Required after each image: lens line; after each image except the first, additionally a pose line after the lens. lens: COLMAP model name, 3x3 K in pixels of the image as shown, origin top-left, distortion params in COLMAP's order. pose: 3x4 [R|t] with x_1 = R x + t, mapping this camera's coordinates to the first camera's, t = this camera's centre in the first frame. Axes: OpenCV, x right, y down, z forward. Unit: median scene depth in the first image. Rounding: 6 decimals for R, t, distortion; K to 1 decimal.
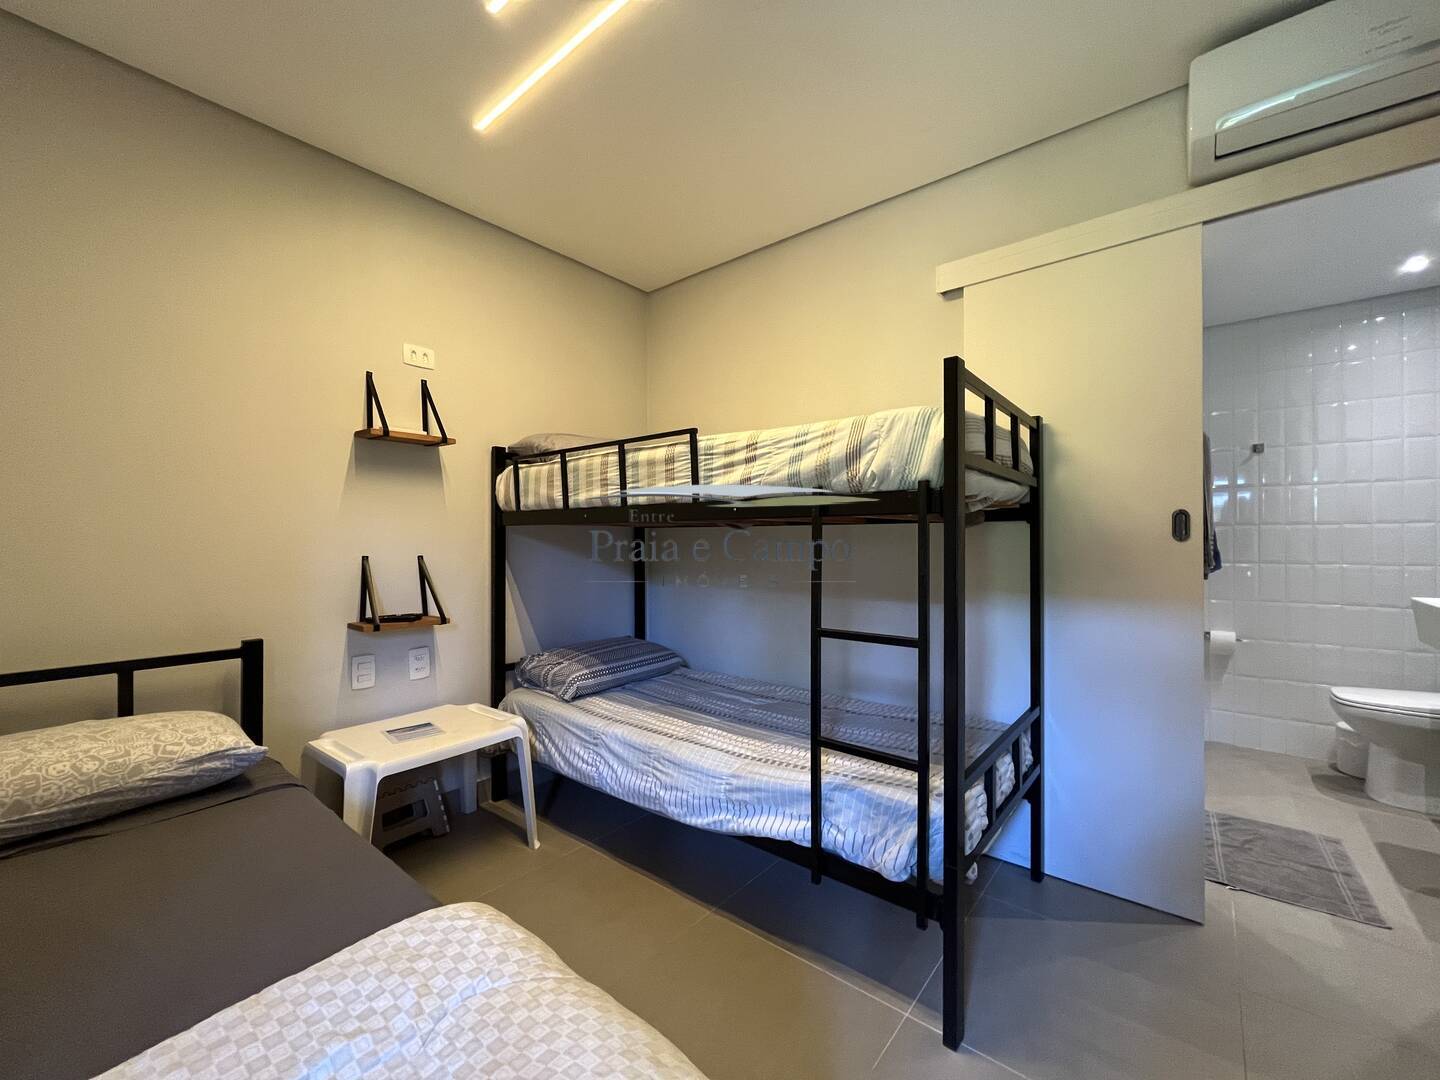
lens RADIAL K [[589.1, 0, 719.9], [0, 589.1, 536.4], [0, 0, 1]] dist [-0.002133, -0.000269]
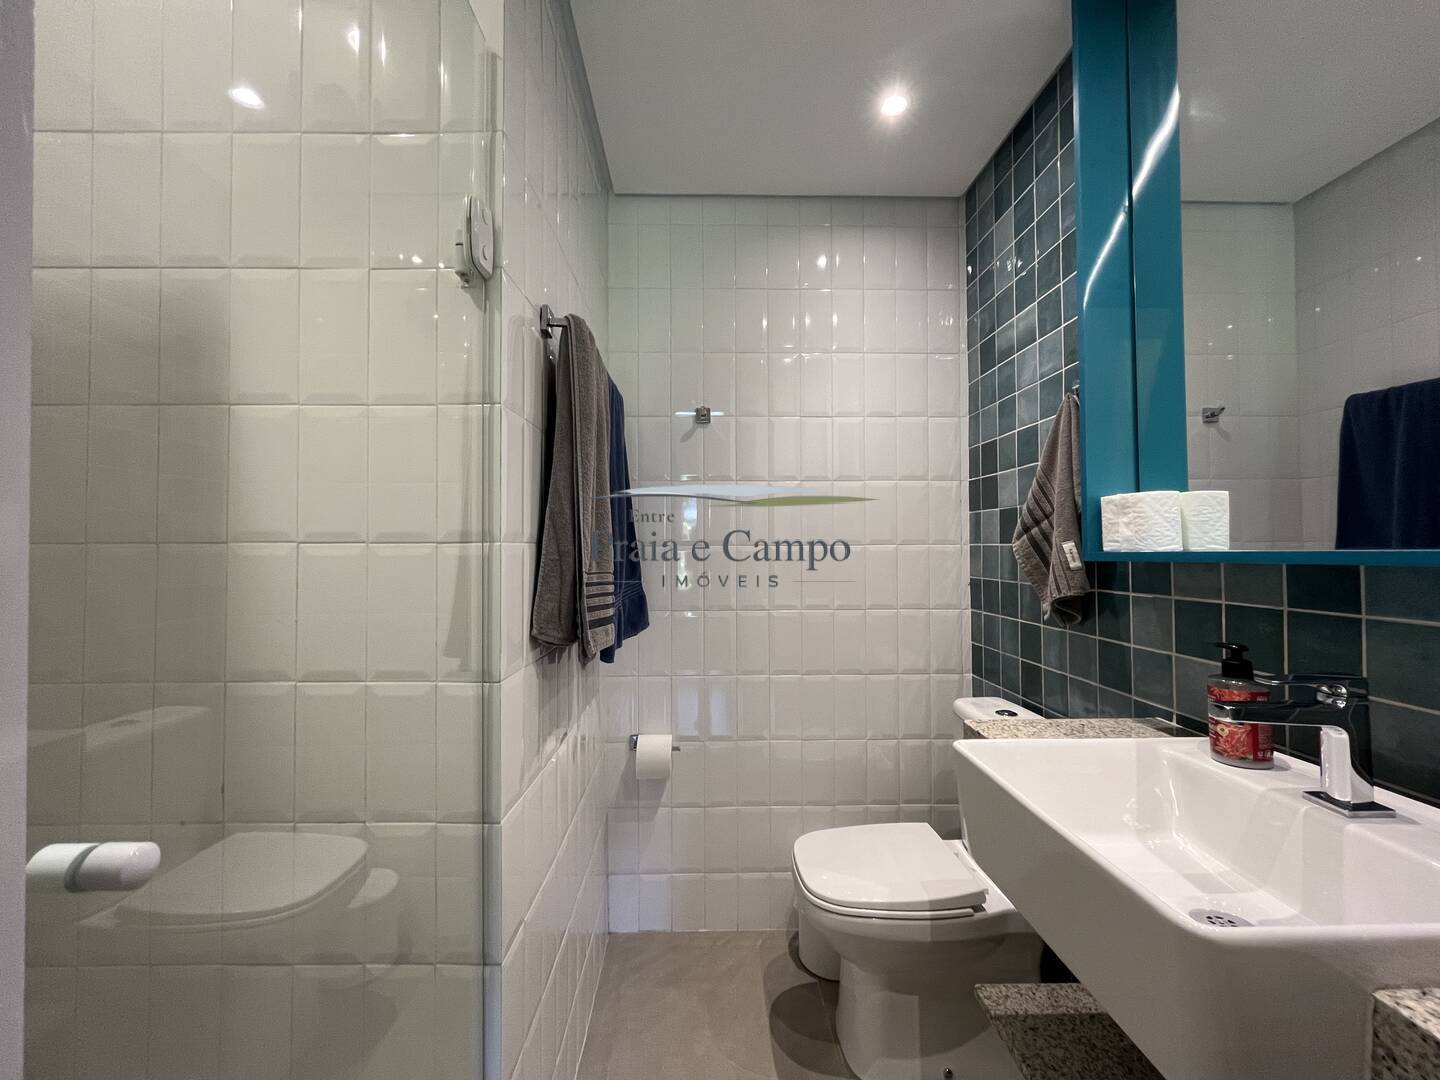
lens RADIAL K [[589.1, 0, 715.1], [0, 589.1, 542.5], [0, 0, 1]] dist [-0.002133, -0.000269]
pose [[0.757615, 0.013553, 0.652561, 0.447268], [-0.000536, 0.999797, -0.020143, -0.009569], [-0.652702, 0.014911, 0.757468, 0.451593]]
